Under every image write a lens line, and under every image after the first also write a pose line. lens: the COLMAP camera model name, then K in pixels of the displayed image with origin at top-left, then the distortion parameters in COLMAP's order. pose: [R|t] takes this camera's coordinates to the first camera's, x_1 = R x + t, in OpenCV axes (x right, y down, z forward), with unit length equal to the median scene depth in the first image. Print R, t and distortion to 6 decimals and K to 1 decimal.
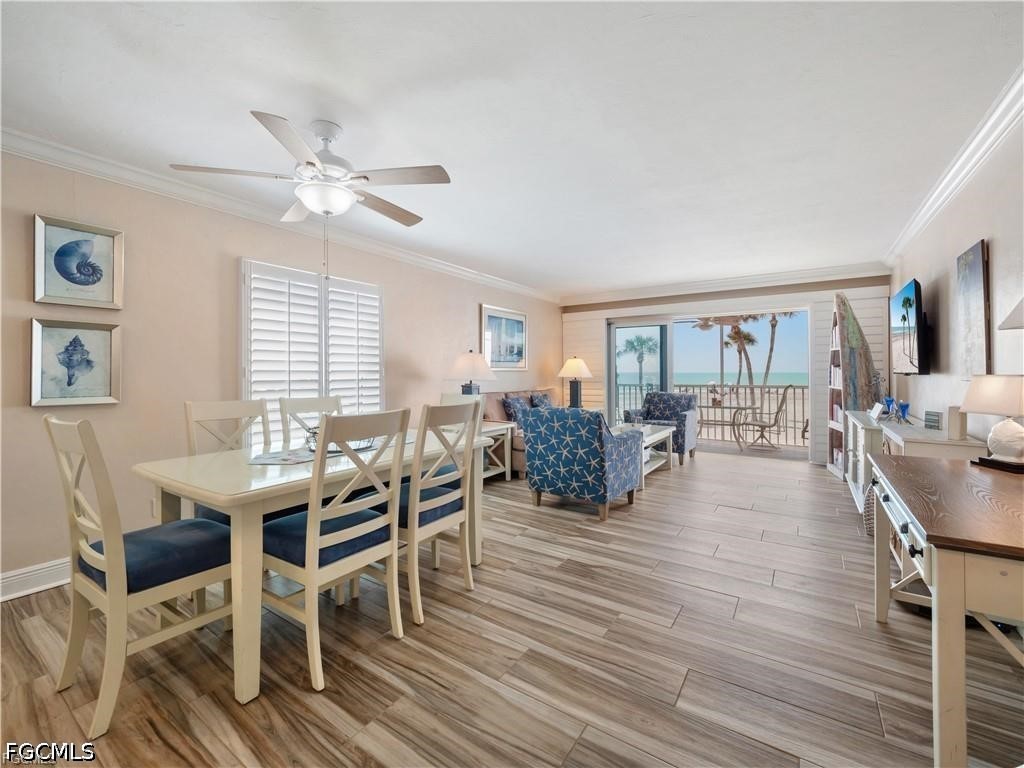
lens RADIAL K [[436.0, 0, 500.4], [0, 436.0, 369.0], [0, 0, 1]] dist [0.002282, -0.004457]
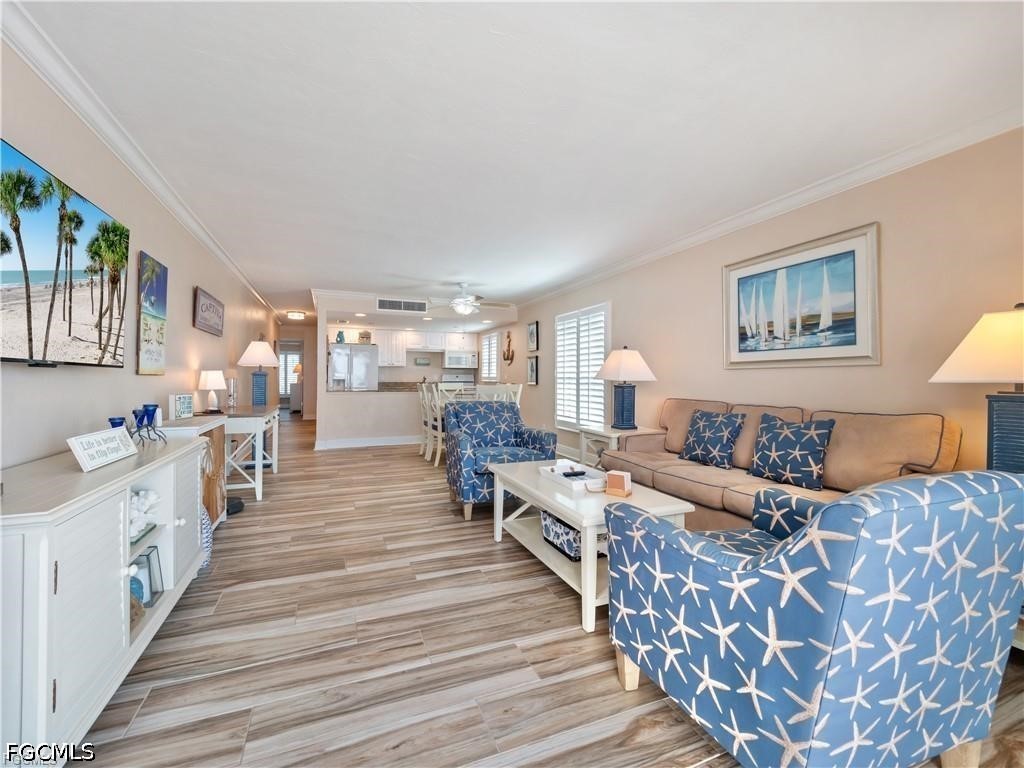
lens RADIAL K [[436.0, 0, 508.4], [0, 436.0, 374.0], [0, 0, 1]] dist [0.002282, -0.004457]
pose [[-0.543429, -0.007423, -0.839422, 0.702764], [0.004634, 0.999919, -0.011842, 0.019878], [0.839442, -0.010325, -0.543351, 1.100688]]
